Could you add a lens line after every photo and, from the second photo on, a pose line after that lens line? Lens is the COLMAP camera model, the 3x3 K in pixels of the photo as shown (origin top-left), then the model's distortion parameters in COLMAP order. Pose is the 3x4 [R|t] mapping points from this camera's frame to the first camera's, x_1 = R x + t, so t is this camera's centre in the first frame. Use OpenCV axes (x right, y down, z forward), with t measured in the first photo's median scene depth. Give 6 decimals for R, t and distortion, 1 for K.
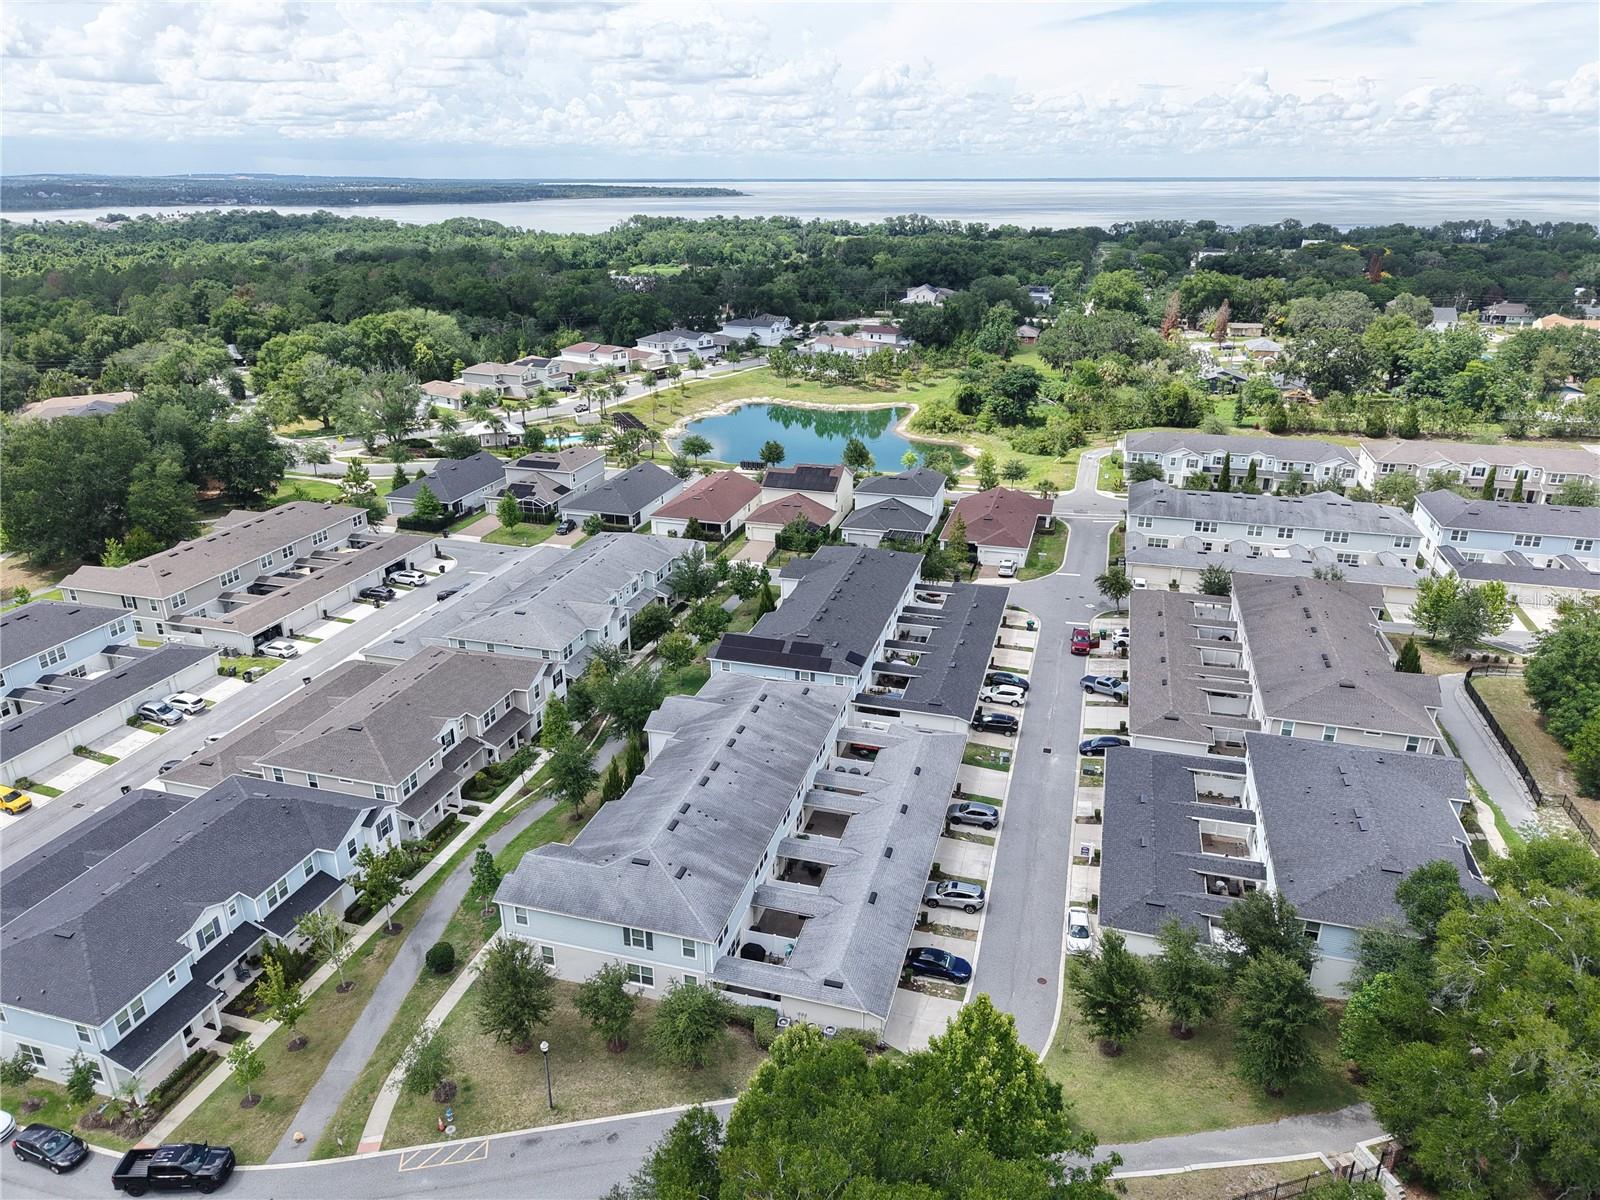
lens RADIAL K [[1093.1, 0, 800.0], [0, 1093.1, 600.0], [0, 0, 1]] dist [0.002392, -0.001156]
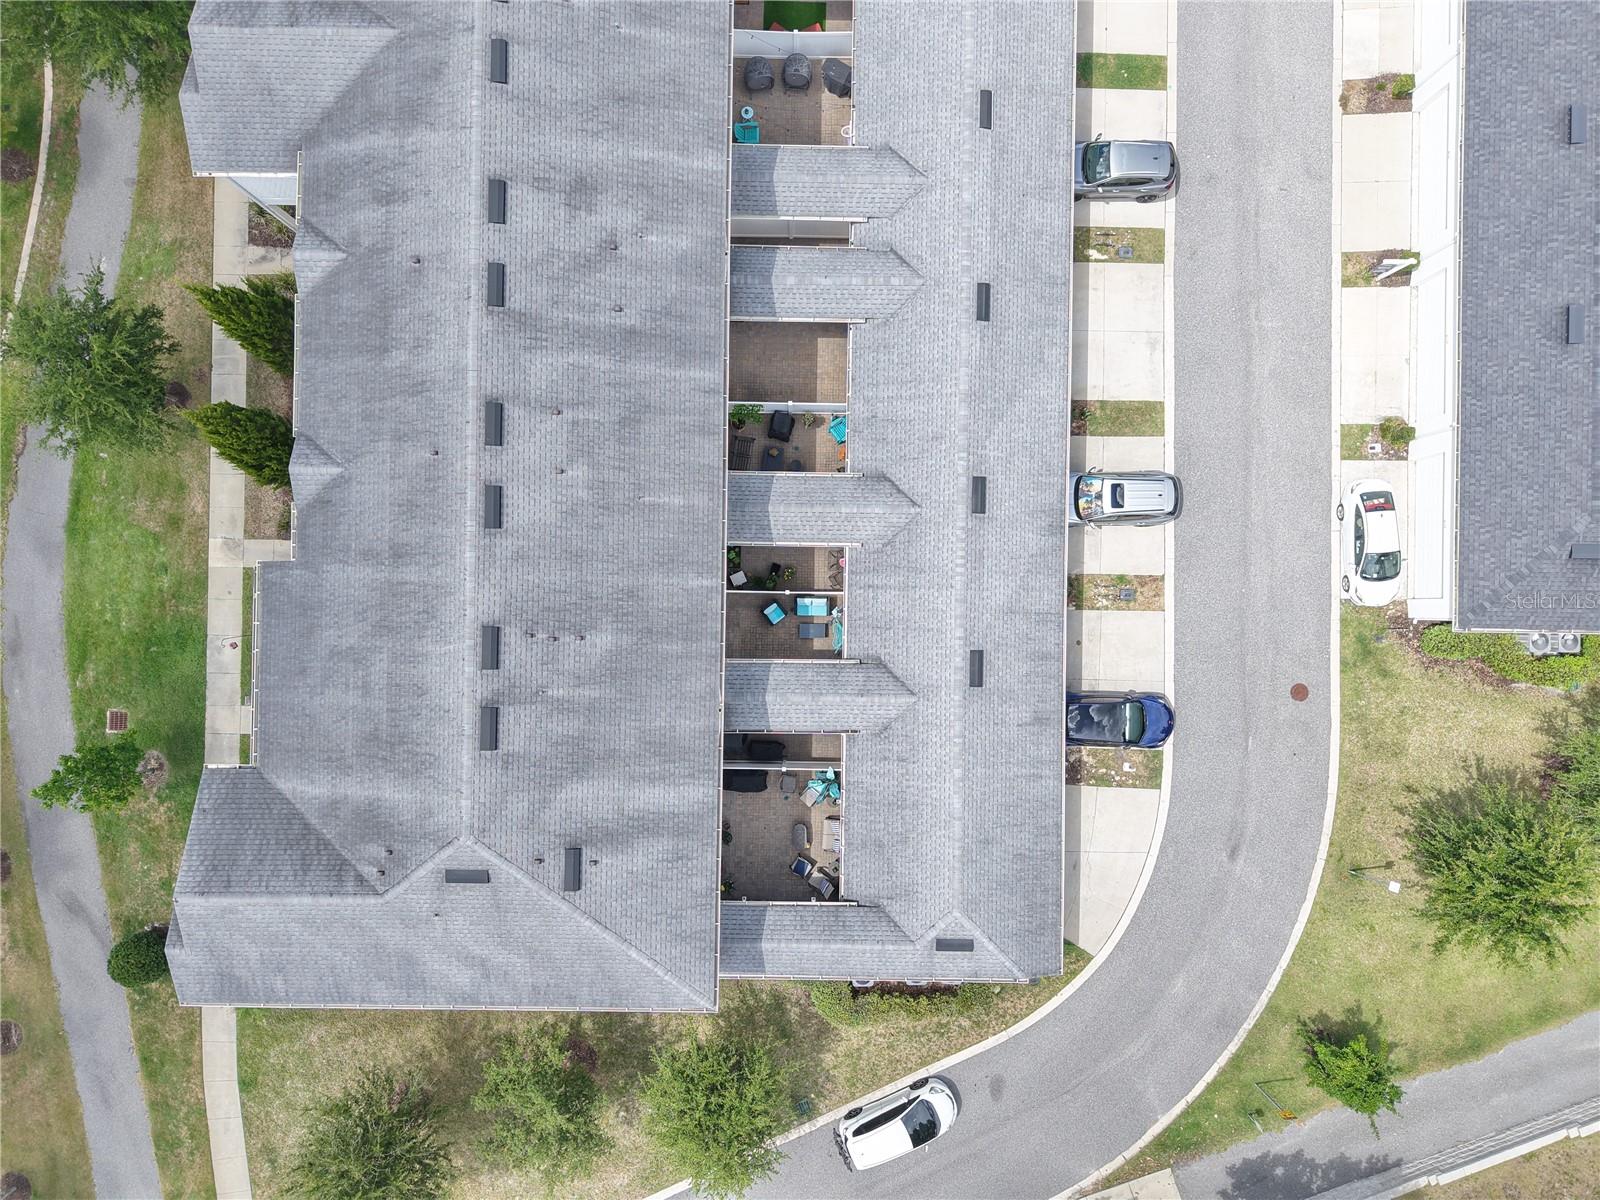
lens RADIAL K [[1093.1, 0, 800.0], [0, 1093.1, 600.0], [0, 0, 1]] dist [0.002392, -0.001156]
pose [[0.964631, -0.263122, 0.015932, -0.003364], [0.082417, 0.358454, 0.929902, -0.140581], [-0.250389, -0.895700, 0.367461, 0.755094]]
